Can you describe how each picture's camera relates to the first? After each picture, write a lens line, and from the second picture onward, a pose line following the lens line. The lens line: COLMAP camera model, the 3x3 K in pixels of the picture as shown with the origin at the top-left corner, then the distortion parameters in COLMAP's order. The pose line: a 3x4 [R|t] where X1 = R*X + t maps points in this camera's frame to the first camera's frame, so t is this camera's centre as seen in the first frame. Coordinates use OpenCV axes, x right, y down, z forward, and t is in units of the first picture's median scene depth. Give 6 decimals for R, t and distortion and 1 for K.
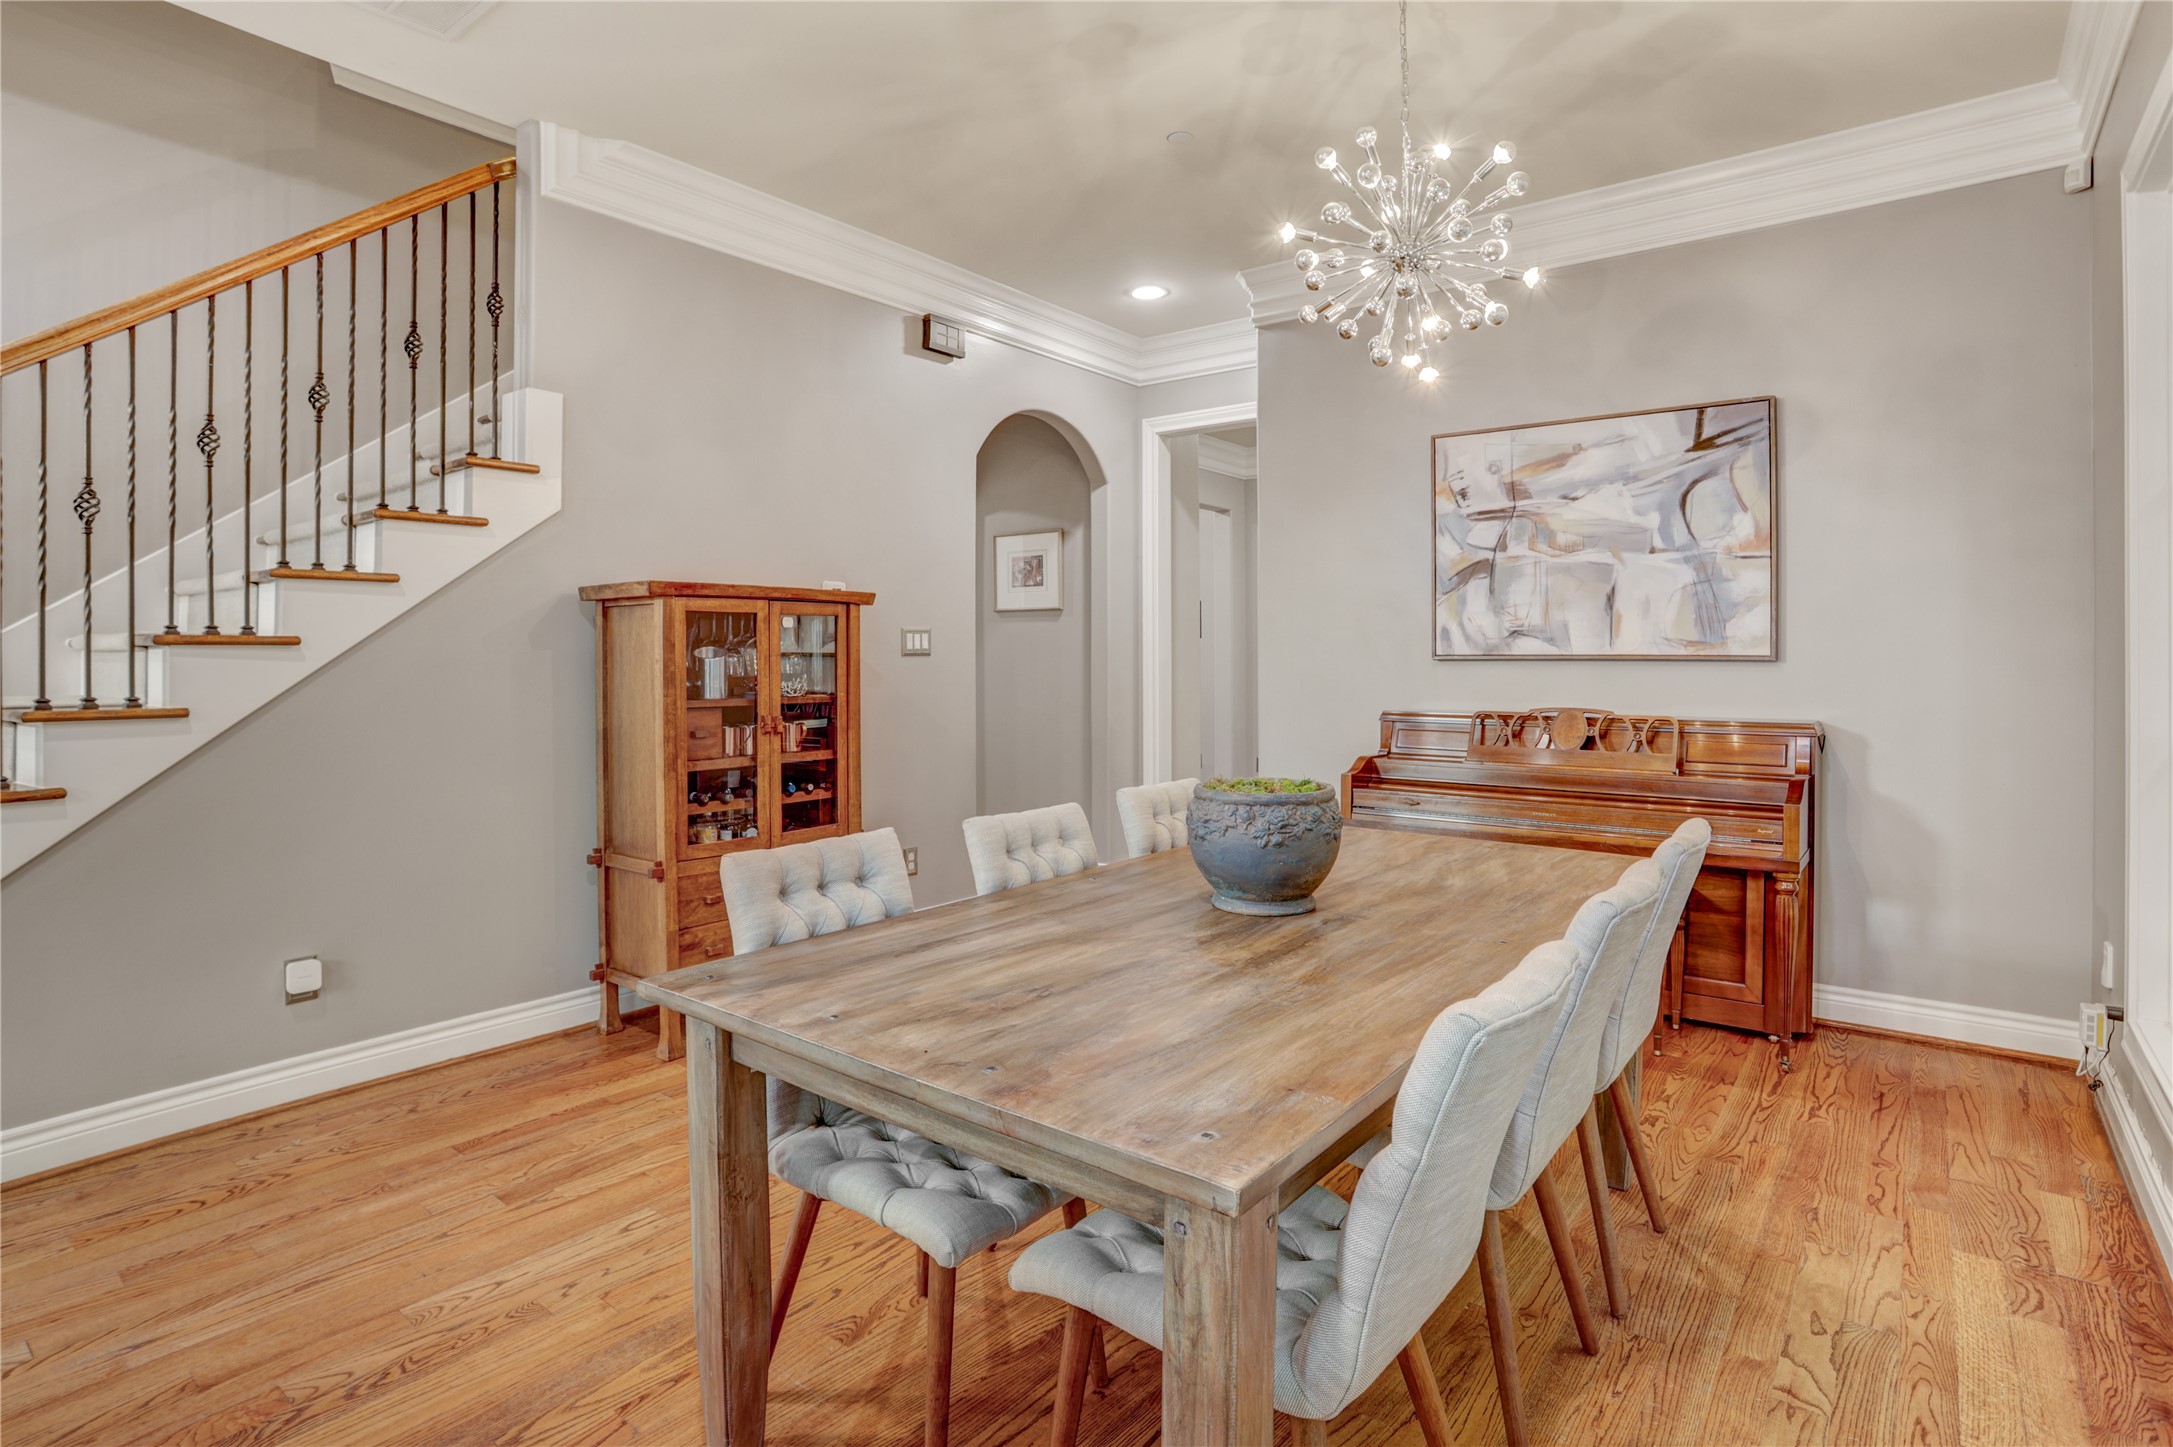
lens RADIAL K [[1064.8, 0, 1080.3], [0, 1064.8, 717.6], [0, 0, 1]] dist [-0.085037, 0.048944]
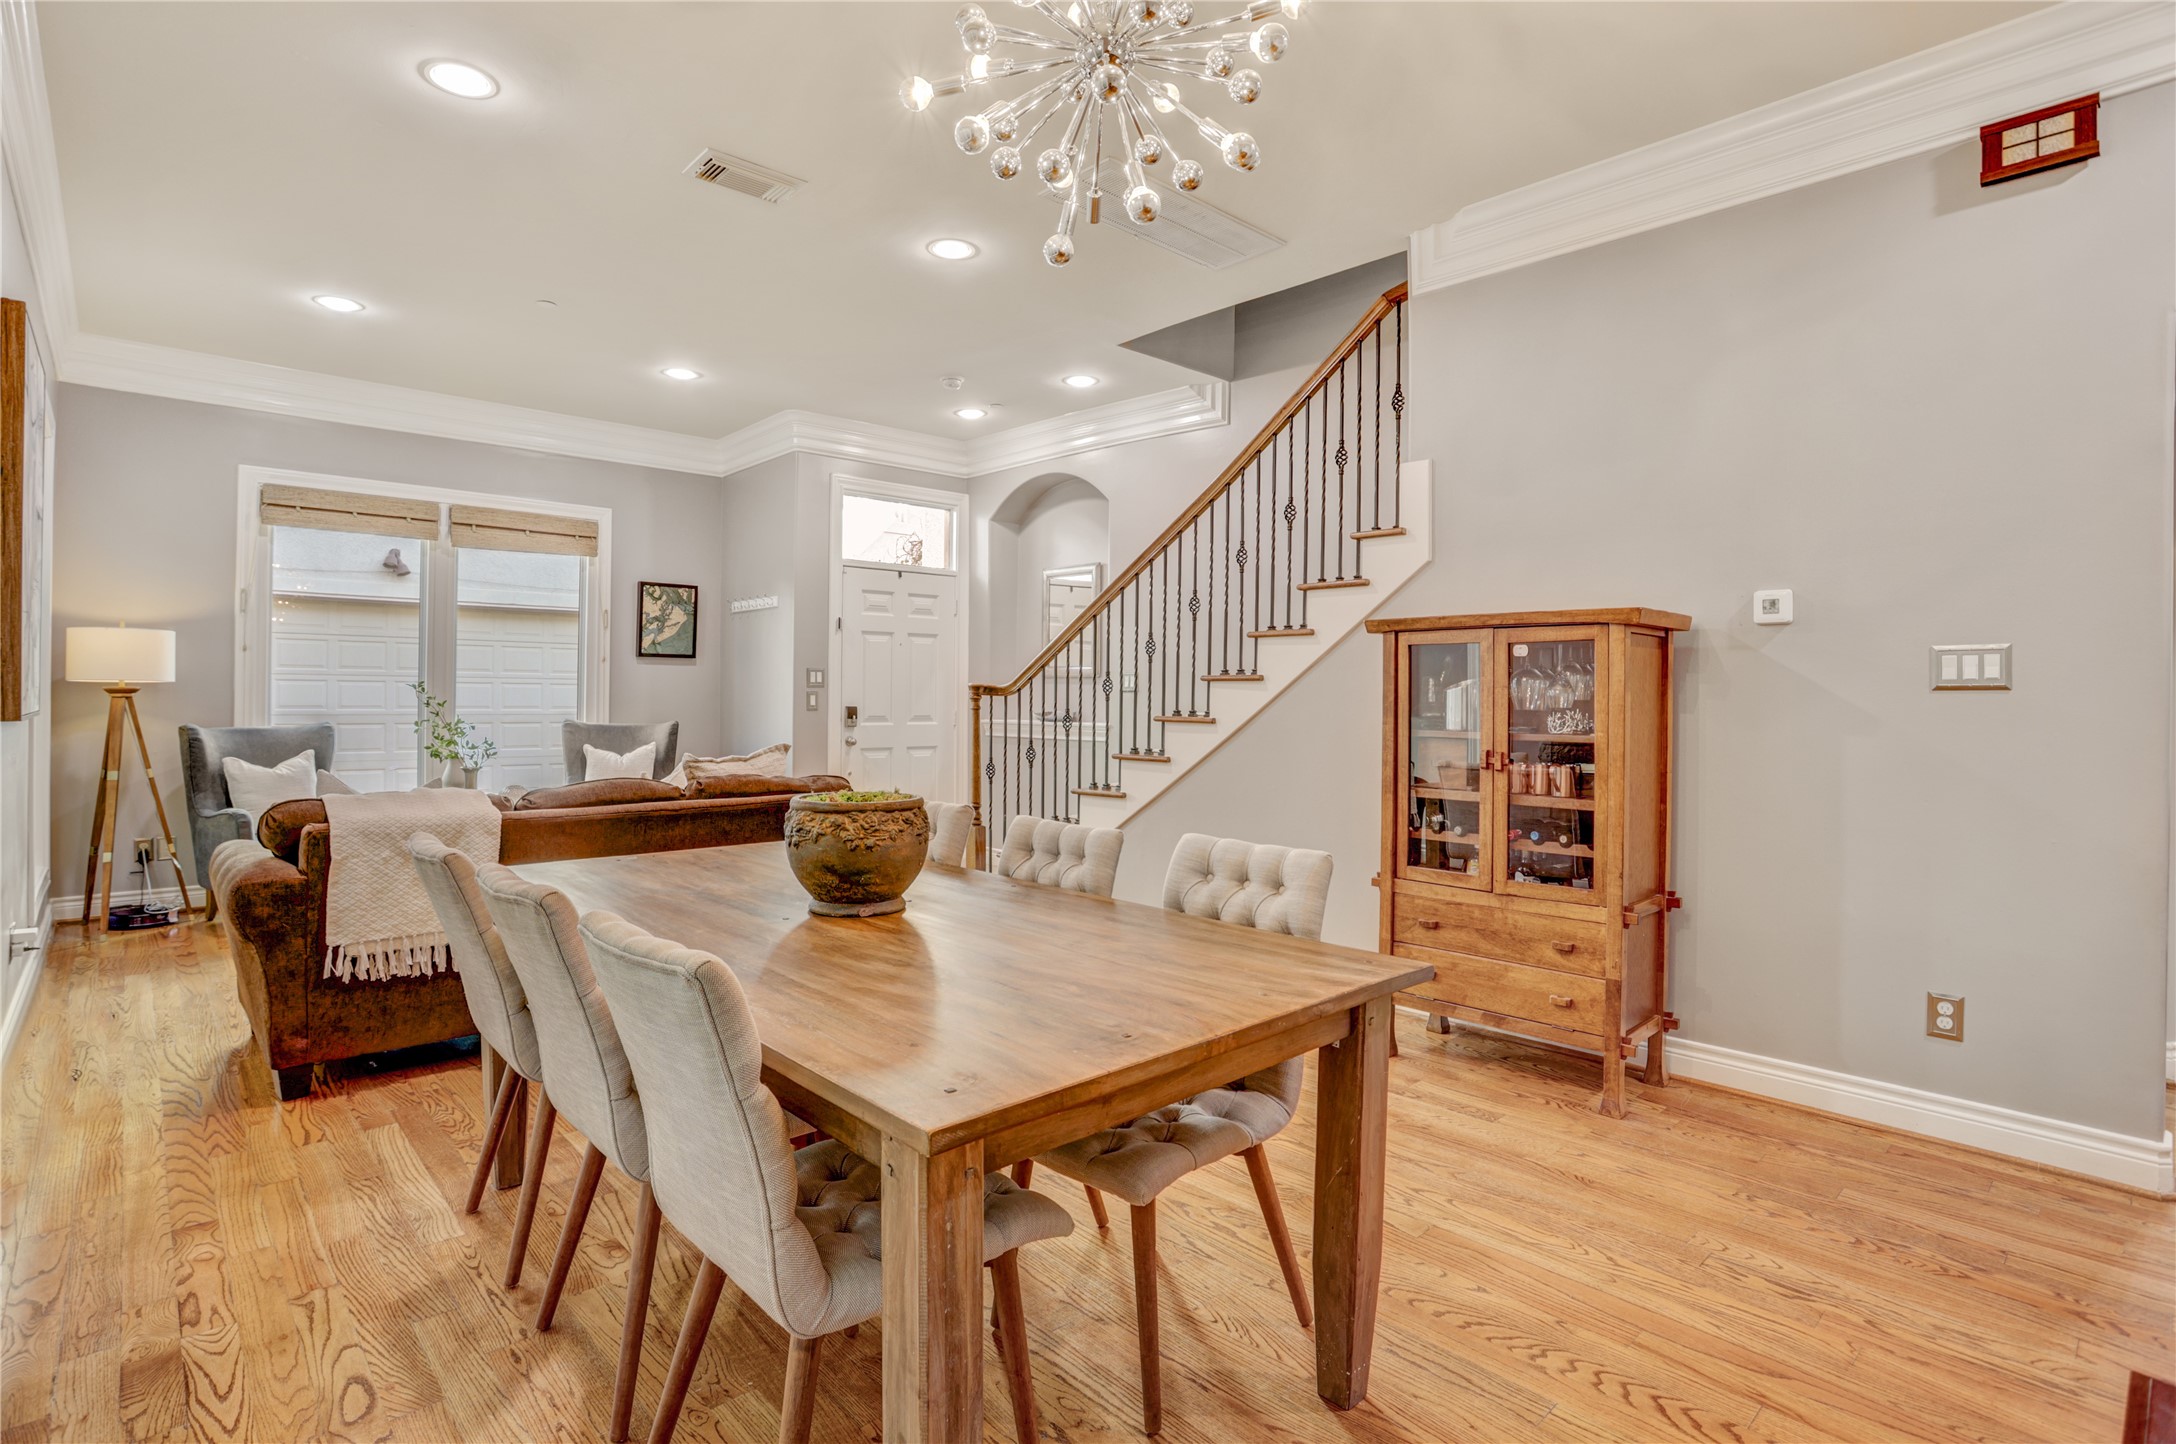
lens RADIAL K [[1066.3, 0, 1081.8], [0, 1066.3, 716.1], [0, 0, 1]] dist [-0.085037, 0.048944]
pose [[-0.136166, 0.023197, -0.990414, 0.678097], [-0.061102, 0.997626, 0.031767, -0.040009], [0.988800, 0.064842, -0.134425, 0.759218]]
